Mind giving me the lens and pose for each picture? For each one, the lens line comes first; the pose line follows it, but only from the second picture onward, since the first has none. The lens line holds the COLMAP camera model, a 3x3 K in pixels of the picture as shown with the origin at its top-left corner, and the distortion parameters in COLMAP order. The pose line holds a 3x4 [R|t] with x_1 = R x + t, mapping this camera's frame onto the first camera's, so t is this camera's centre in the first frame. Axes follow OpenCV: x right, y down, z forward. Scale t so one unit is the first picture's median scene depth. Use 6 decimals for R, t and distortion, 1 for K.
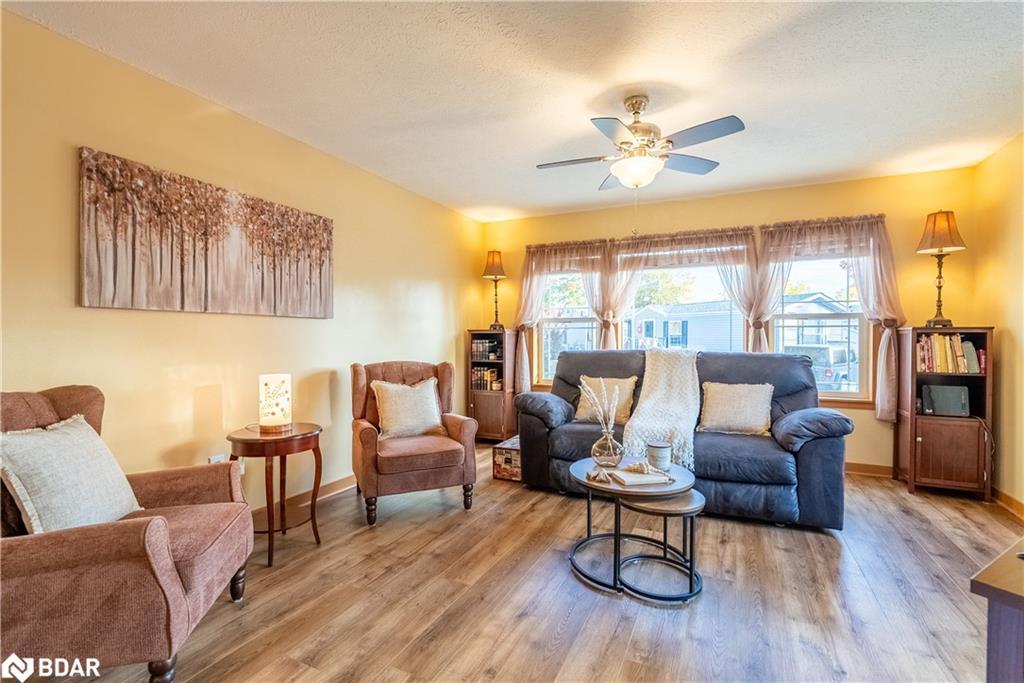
lens RADIAL K [[468.3, 0, 512.0], [0, 468.3, 341.5], [0, 0, 1]] dist [-0.003931, -0.000009]
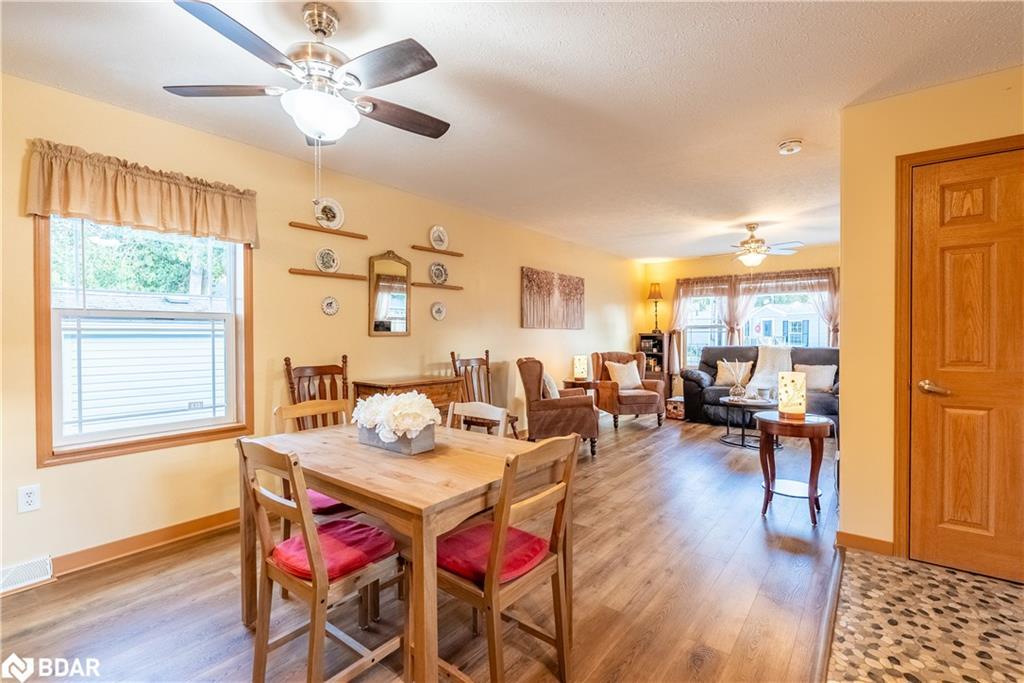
lens RADIAL K [[469.6, 0, 519.7], [0, 469.6, 340.3], [0, 0, 1]] dist [-0.000231, 0.000194]
pose [[0.979213, -0.001344, -0.202831, -0.255062], [0.001159, 0.999999, -0.001031, -0.000804], [0.202833, 0.000775, 0.979213, -0.988512]]
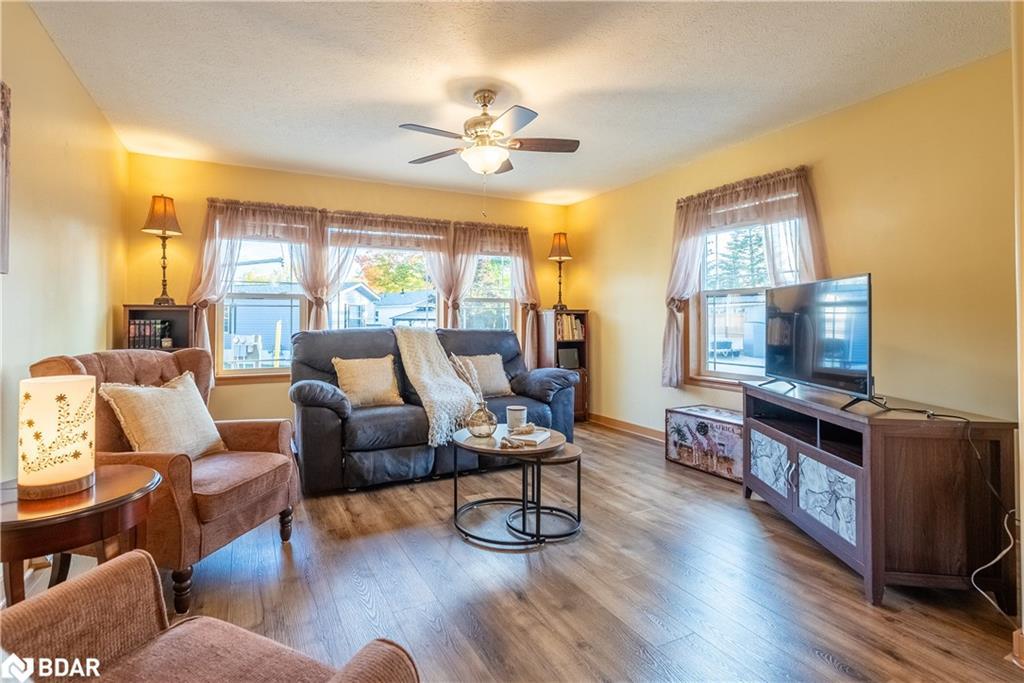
lens RADIAL K [[483.0, 0, 475.2], [0, 483.0, 314.8], [0, 0, 1]] dist [-0.005546, -0.000727]
pose [[0.634136, 0.008458, 0.773175, -0.476795], [0.010801, 0.999746, -0.019795, 0.013866], [-0.773146, 0.020904, 0.633883, 0.251481]]
